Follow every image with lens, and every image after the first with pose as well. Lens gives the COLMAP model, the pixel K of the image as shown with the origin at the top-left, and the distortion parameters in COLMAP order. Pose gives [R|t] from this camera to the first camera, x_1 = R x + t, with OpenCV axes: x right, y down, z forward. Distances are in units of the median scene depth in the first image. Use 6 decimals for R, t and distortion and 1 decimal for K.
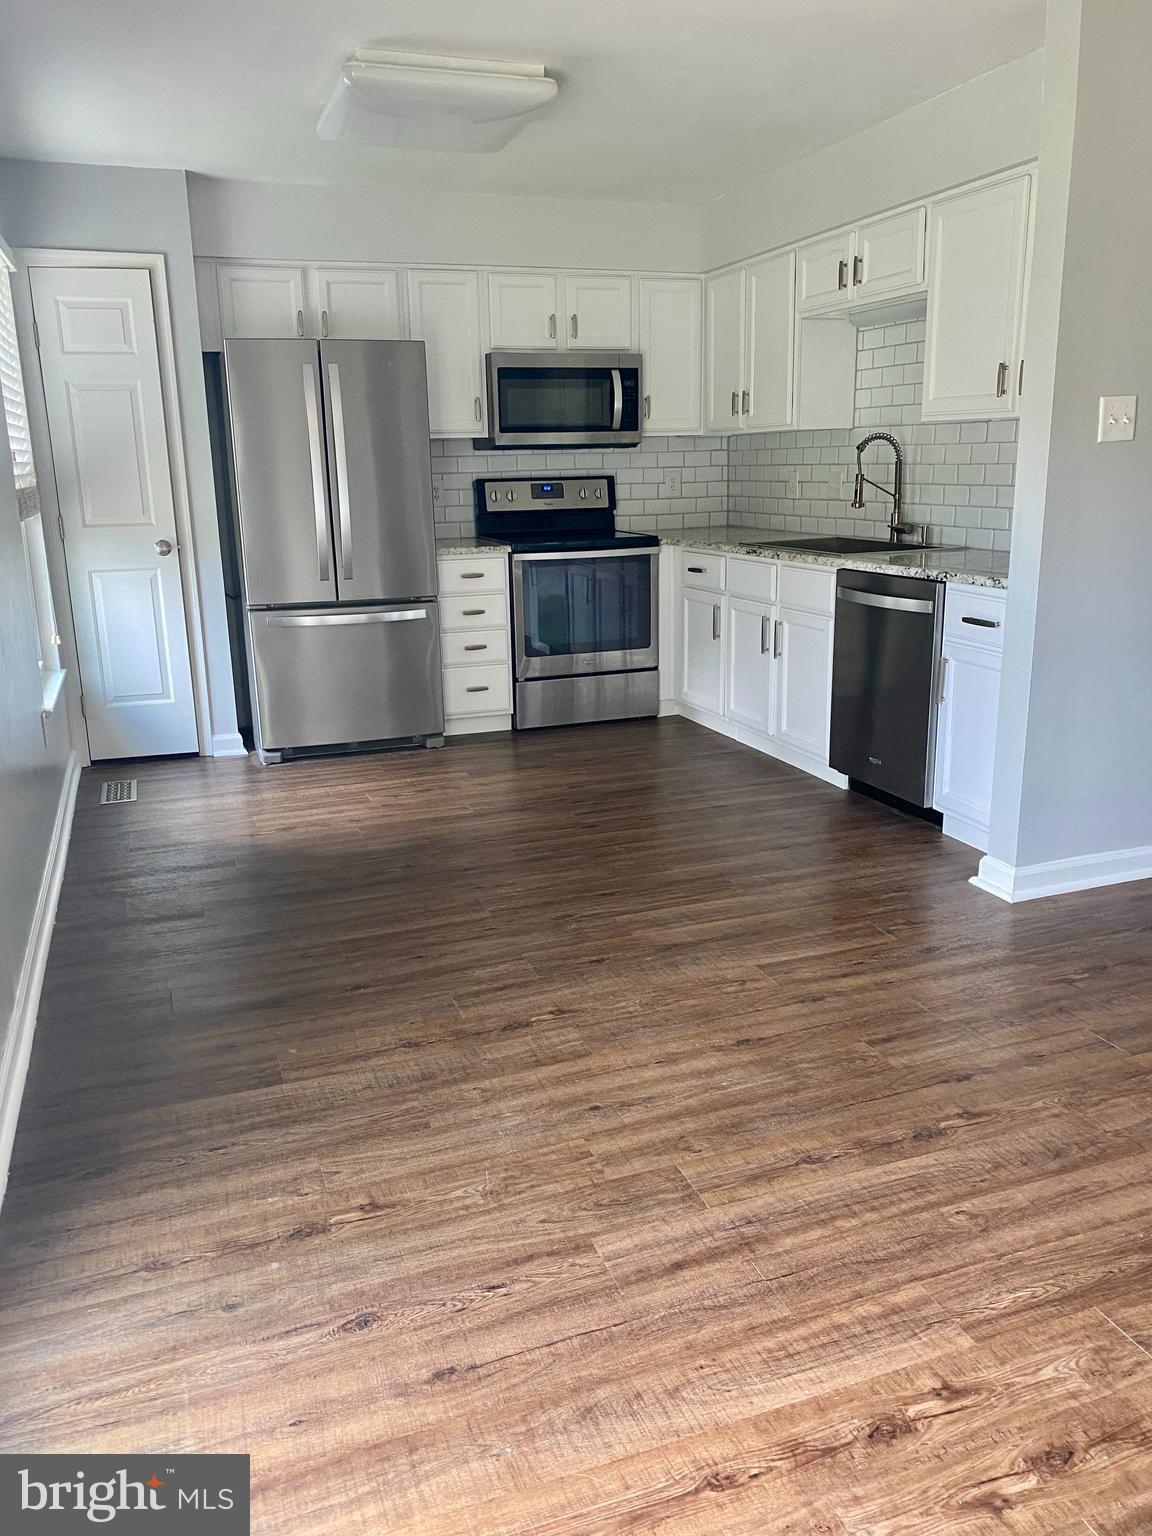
lens RADIAL K [[1166.4, 0, 571.6], [0, 1166.4, 769.6], [0, 0, 1]] dist [-0.001055, -0.008350]
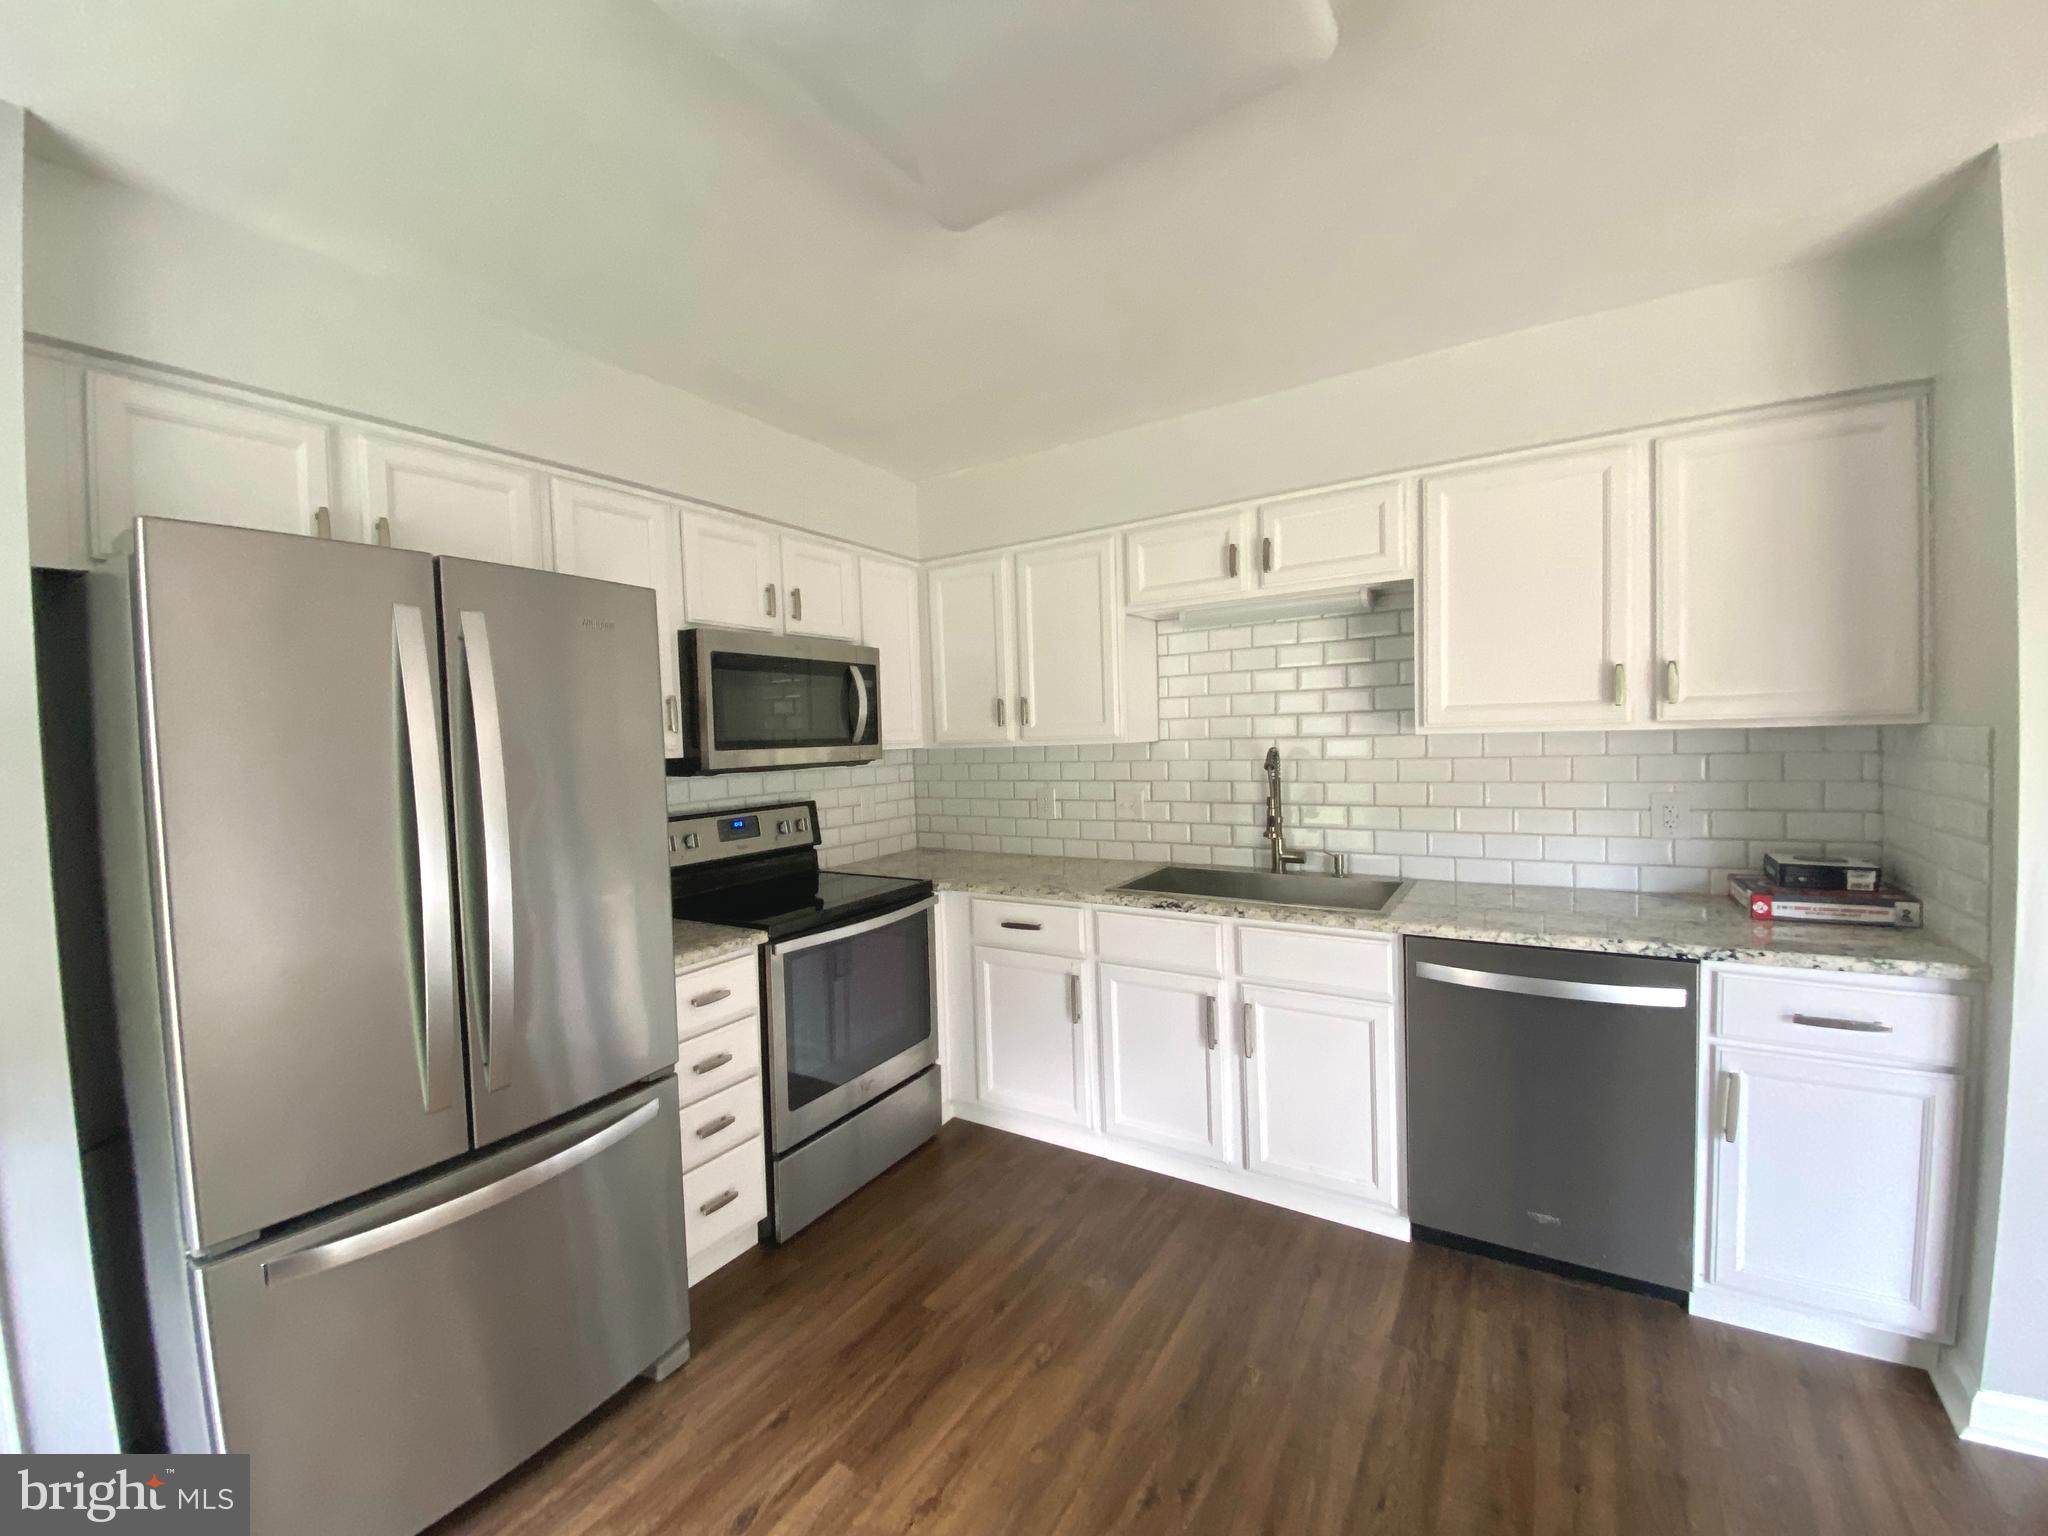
lens RADIAL K [[831.7, 0, 1030.2], [0, 831.7, 766.1], [0, 0, 1]] dist [-0.004202, -0.001956]
pose [[0.793897, -0.024098, 0.607574, -0.195994], [0.170408, 0.967990, -0.184273, -0.167008], [-0.583685, 0.249829, 0.772591, 0.552079]]
